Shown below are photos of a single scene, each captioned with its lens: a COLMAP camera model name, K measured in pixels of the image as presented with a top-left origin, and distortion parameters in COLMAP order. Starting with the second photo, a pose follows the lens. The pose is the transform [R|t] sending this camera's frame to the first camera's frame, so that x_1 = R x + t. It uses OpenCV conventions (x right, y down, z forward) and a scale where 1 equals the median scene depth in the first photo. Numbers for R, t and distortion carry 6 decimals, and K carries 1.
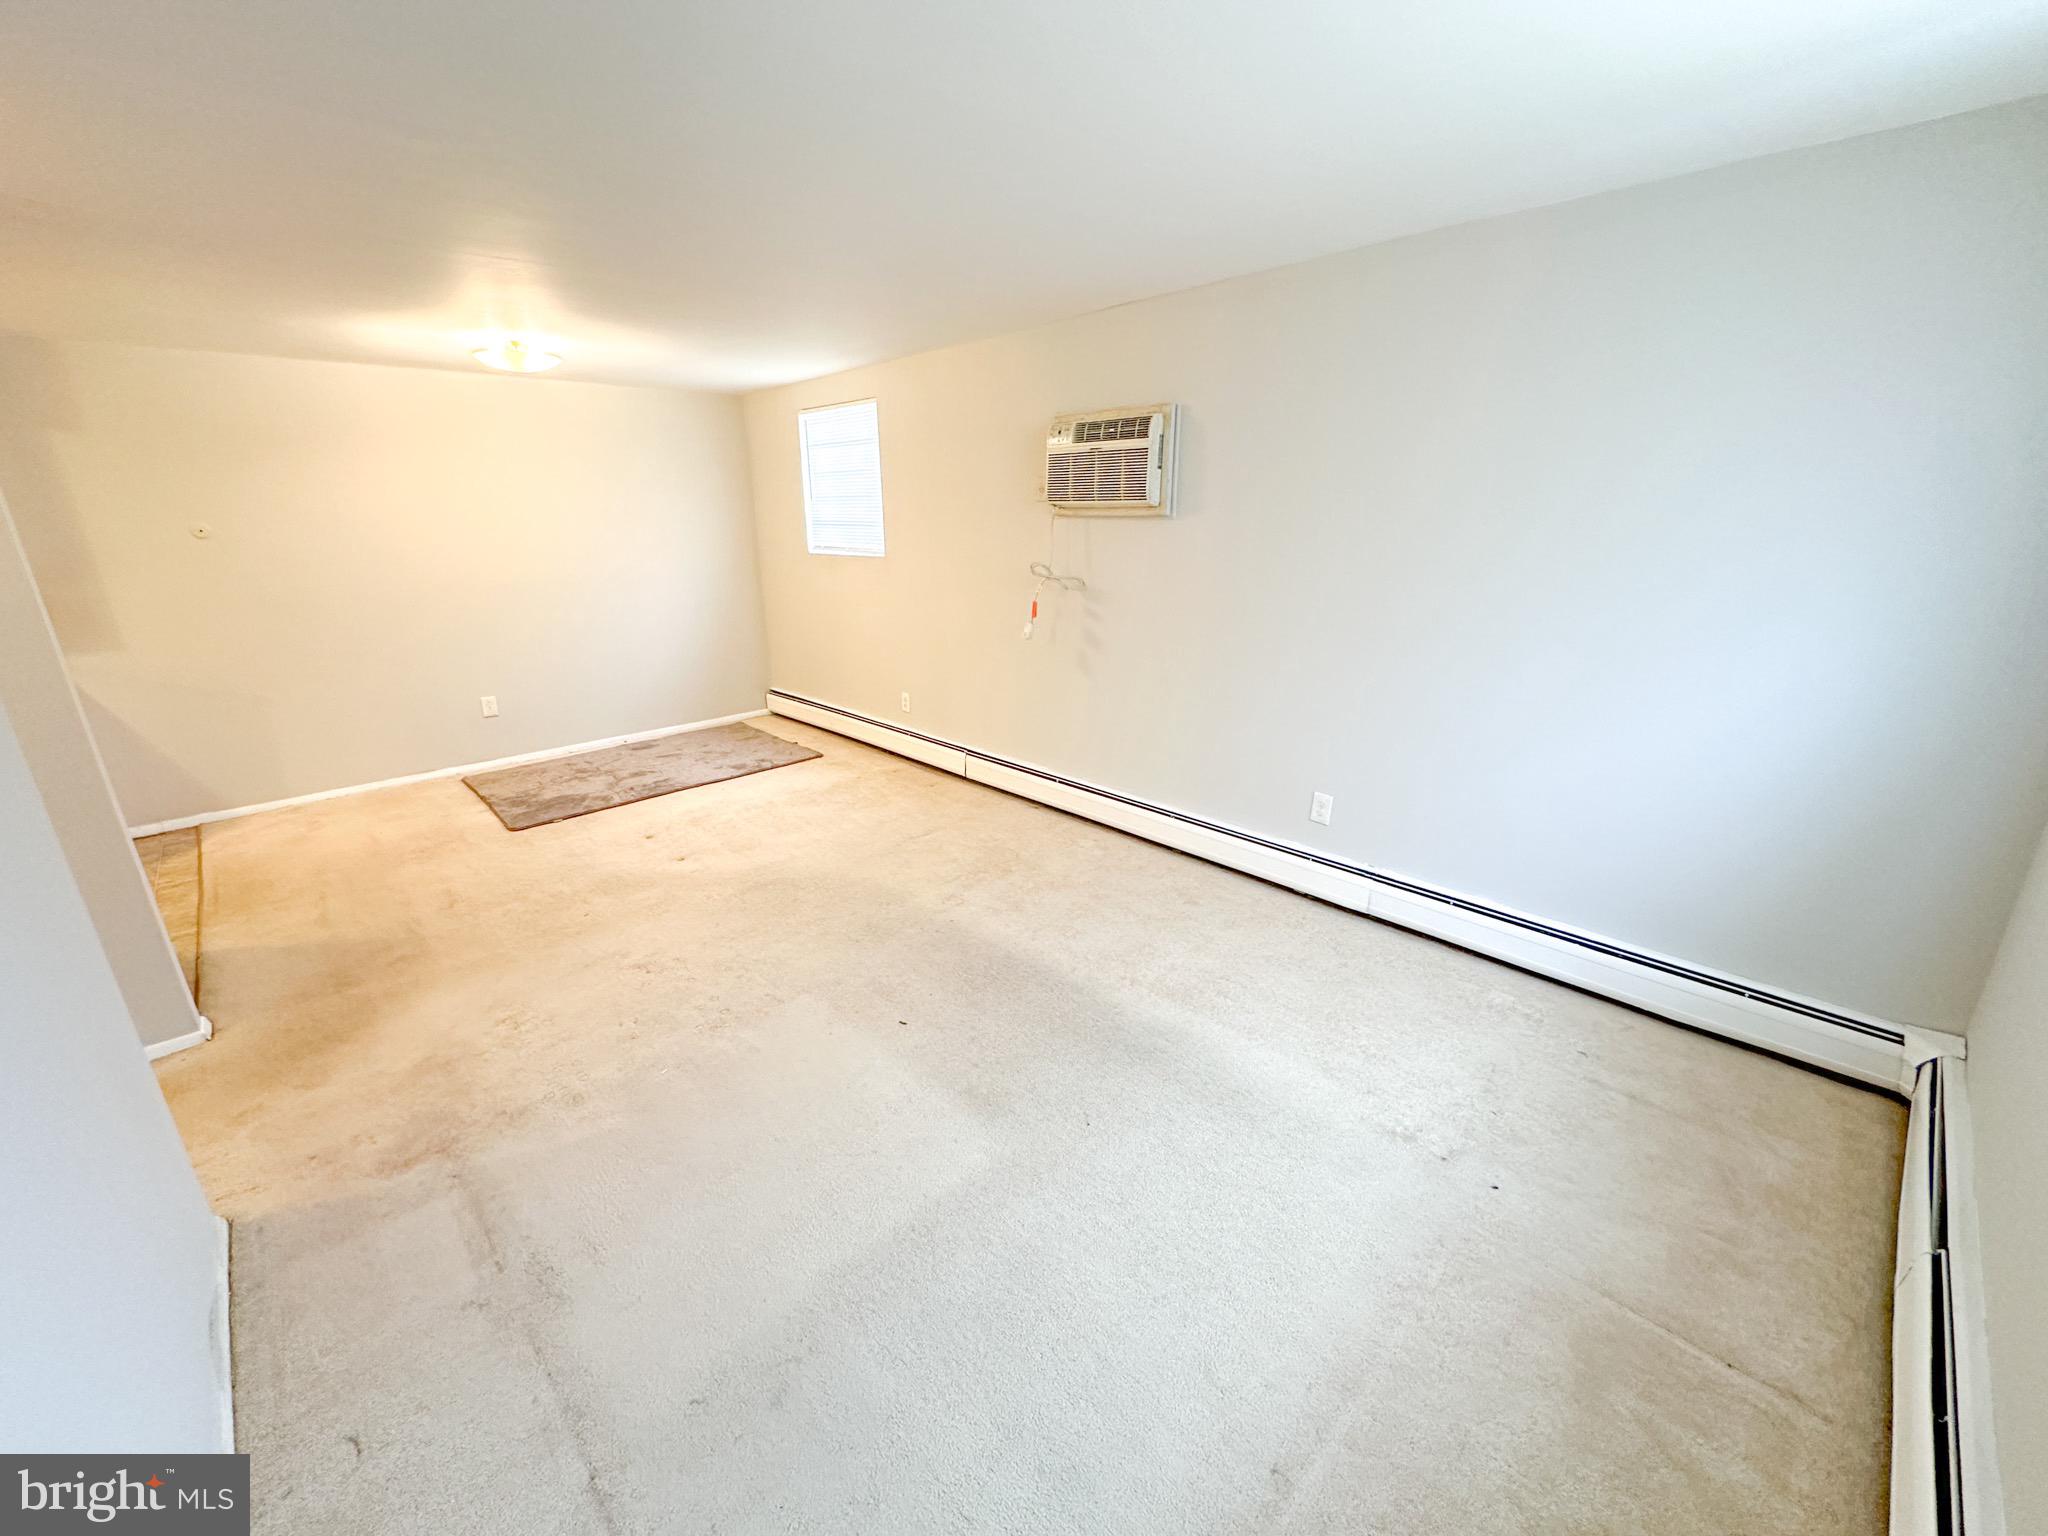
lens RADIAL K [[815.6, 0, 1022.1], [0, 815.6, 767.0], [0, 0, 1]] dist [-0.001913, -0.000076]
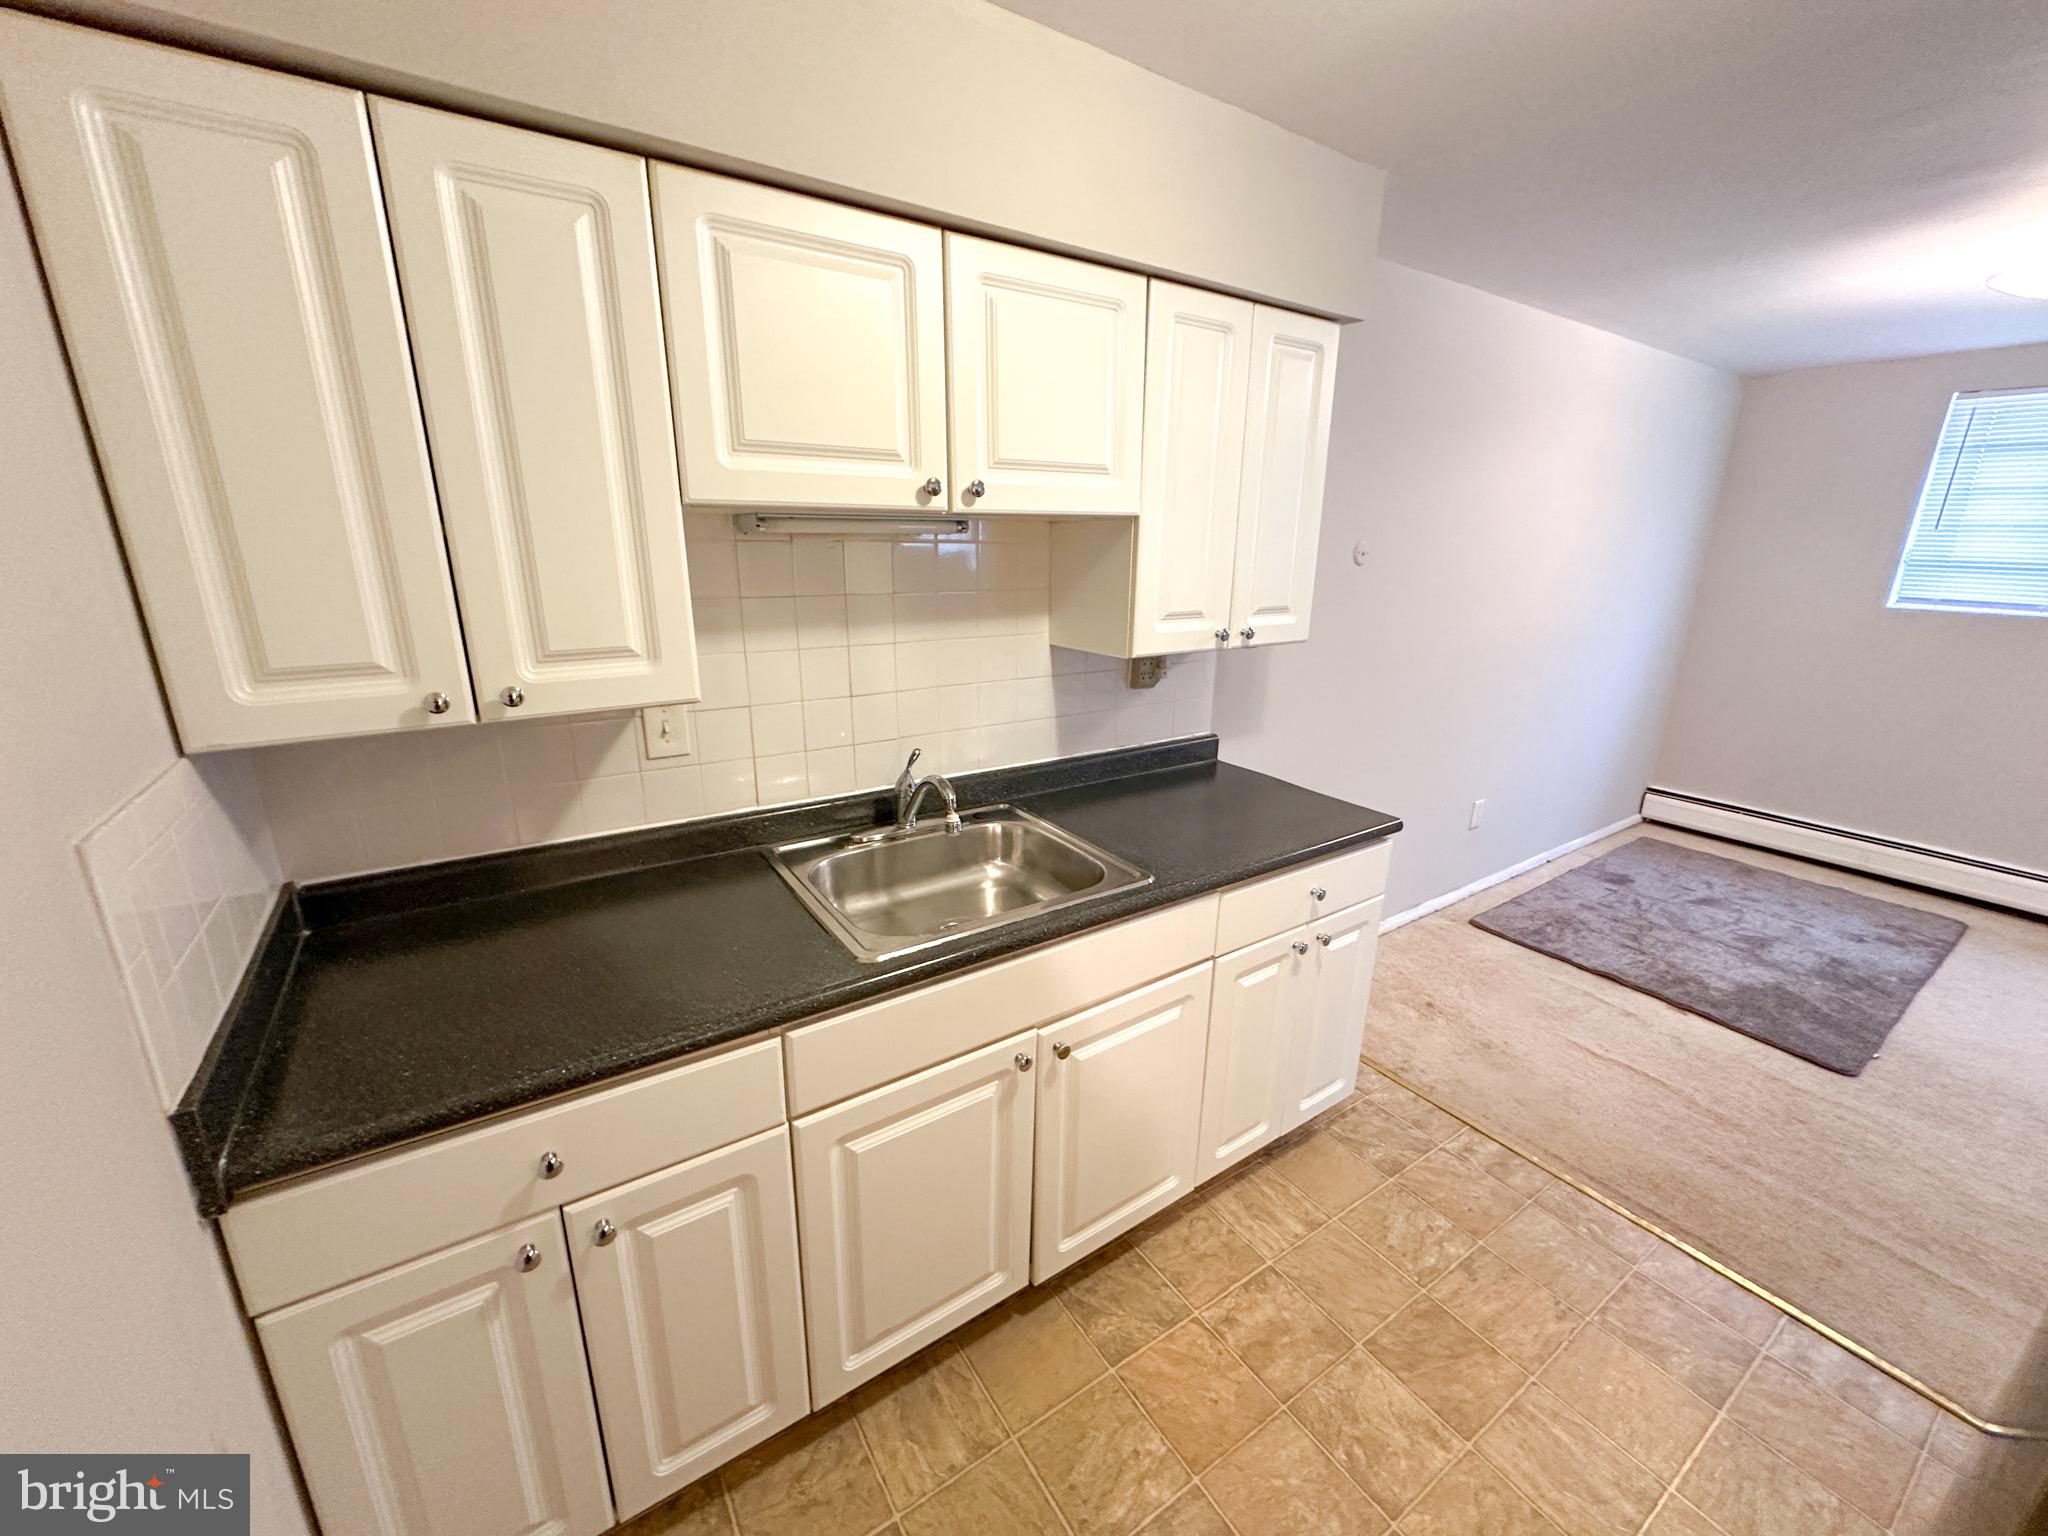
lens RADIAL K [[799.2, 0, 1026.2], [0, 799.2, 777.2], [0, 0, 1]] dist [-0.004312, -0.000153]
pose [[0.983812, 0.078618, -0.161038, -0.980568], [-0.080306, 0.996762, -0.003989, -0.075937], [0.160203, 0.016857, 0.986940, 0.287120]]
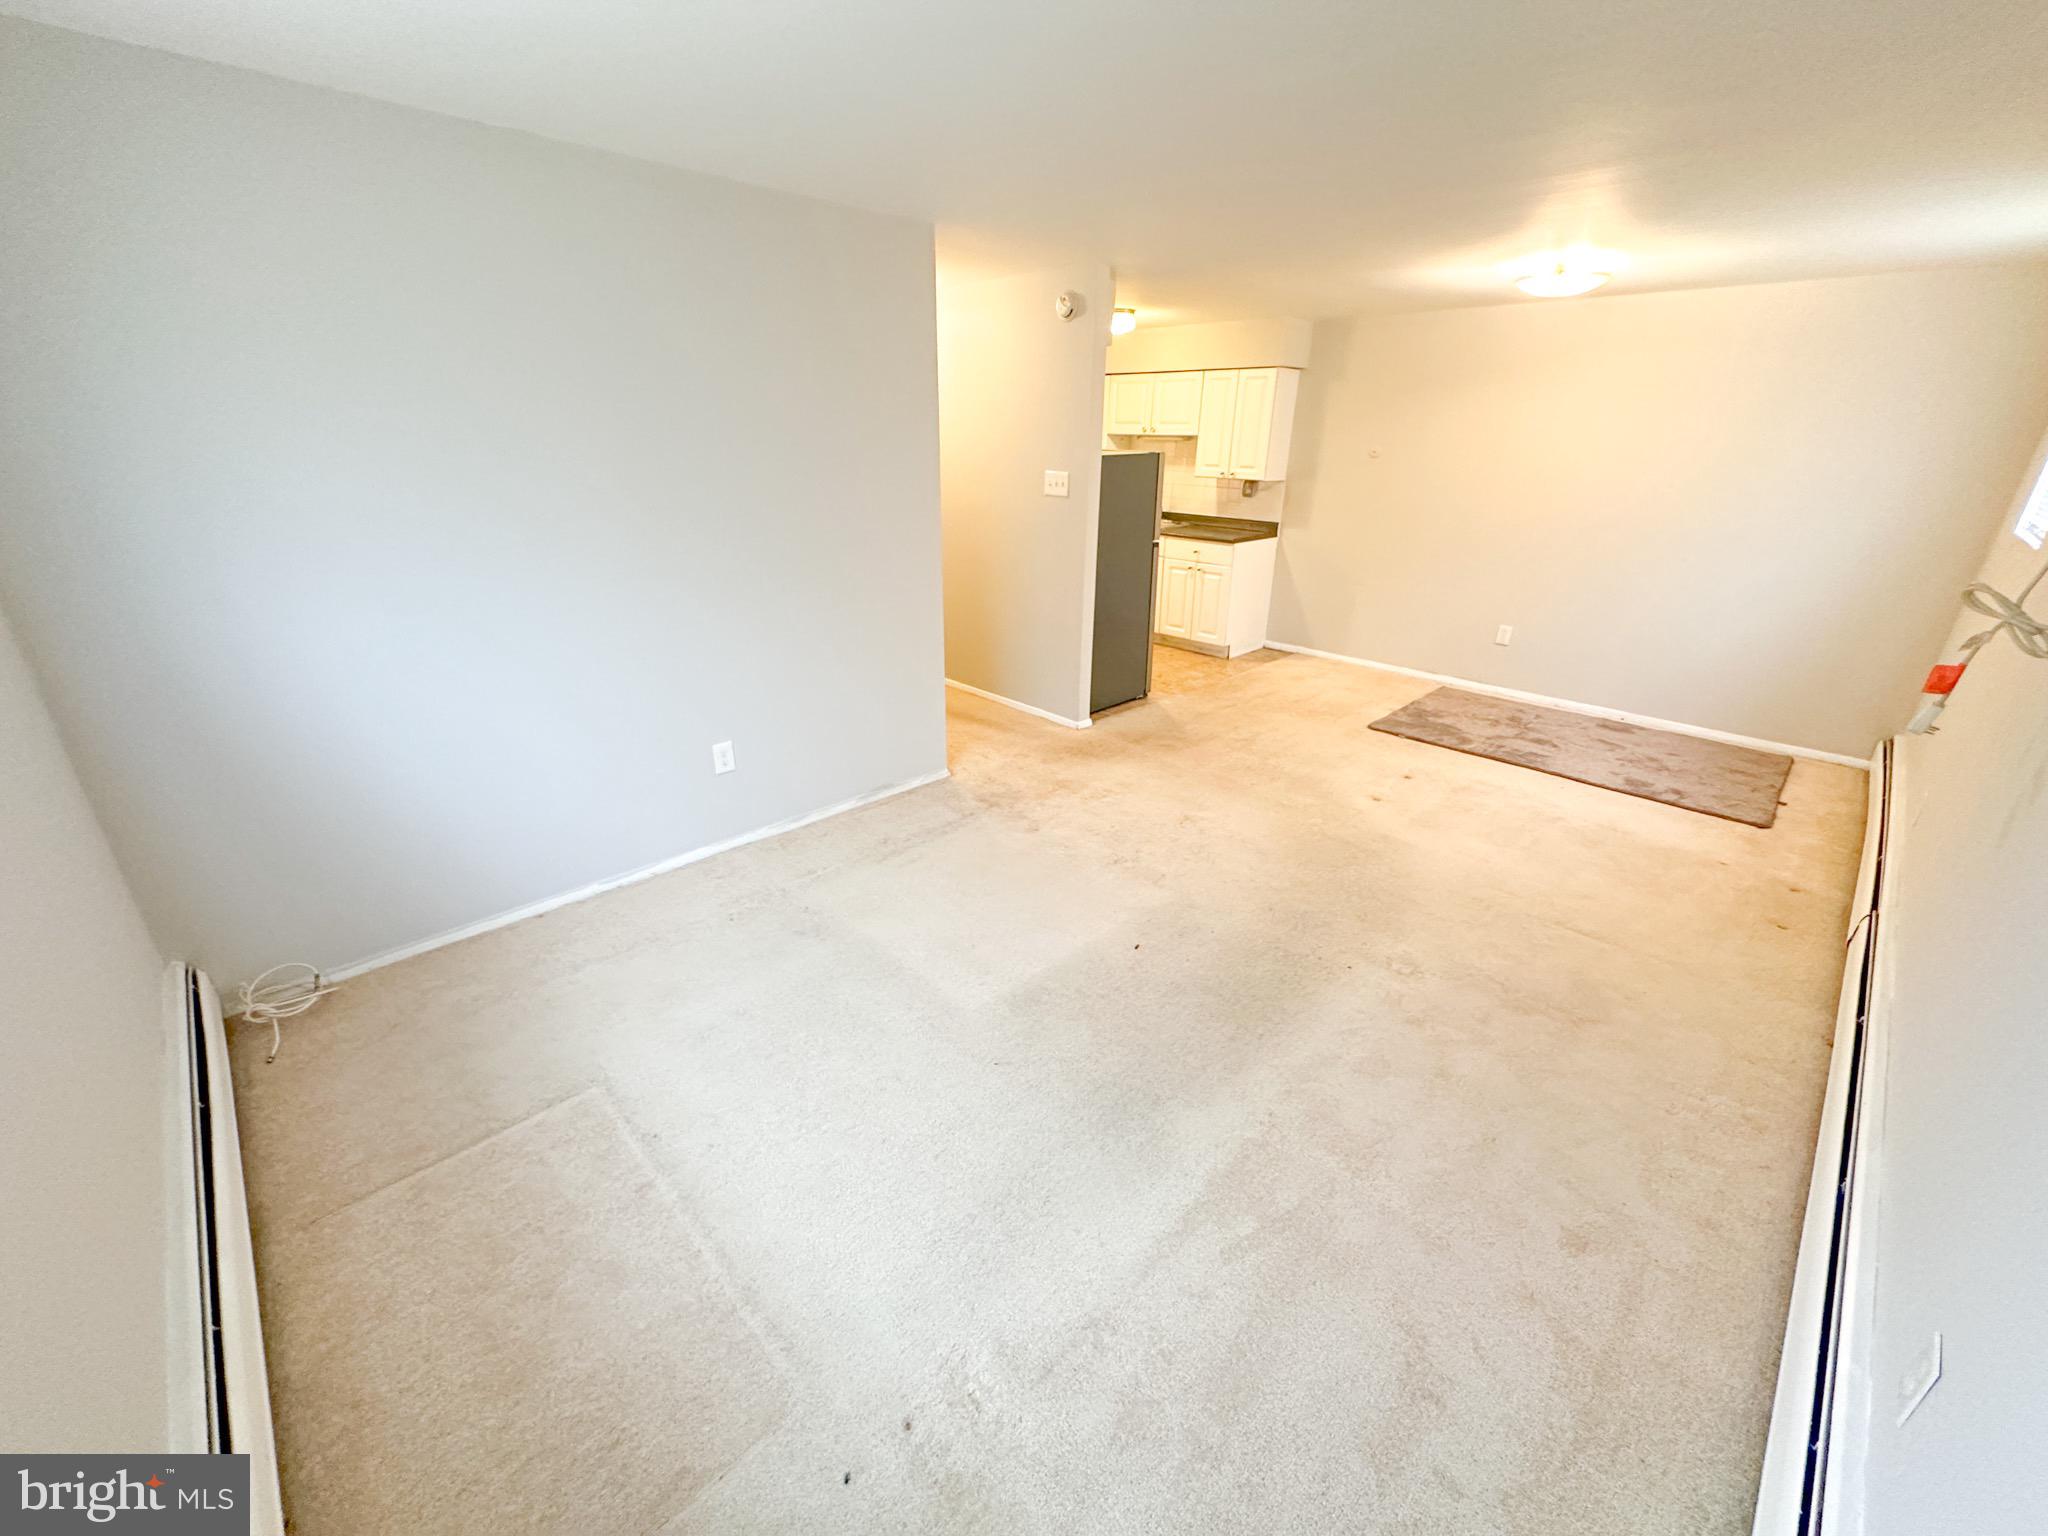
lens RADIAL K [[815.6, 0, 1022.1], [0, 815.6, 767.0], [0, 0, 1]] dist [-0.001913, -0.000076]
pose [[0.007781, 0.391507, -0.920142, 0.388890], [-0.319412, 0.872938, 0.368721, -0.121754], [0.947584, 0.291036, 0.131844, 0.349821]]
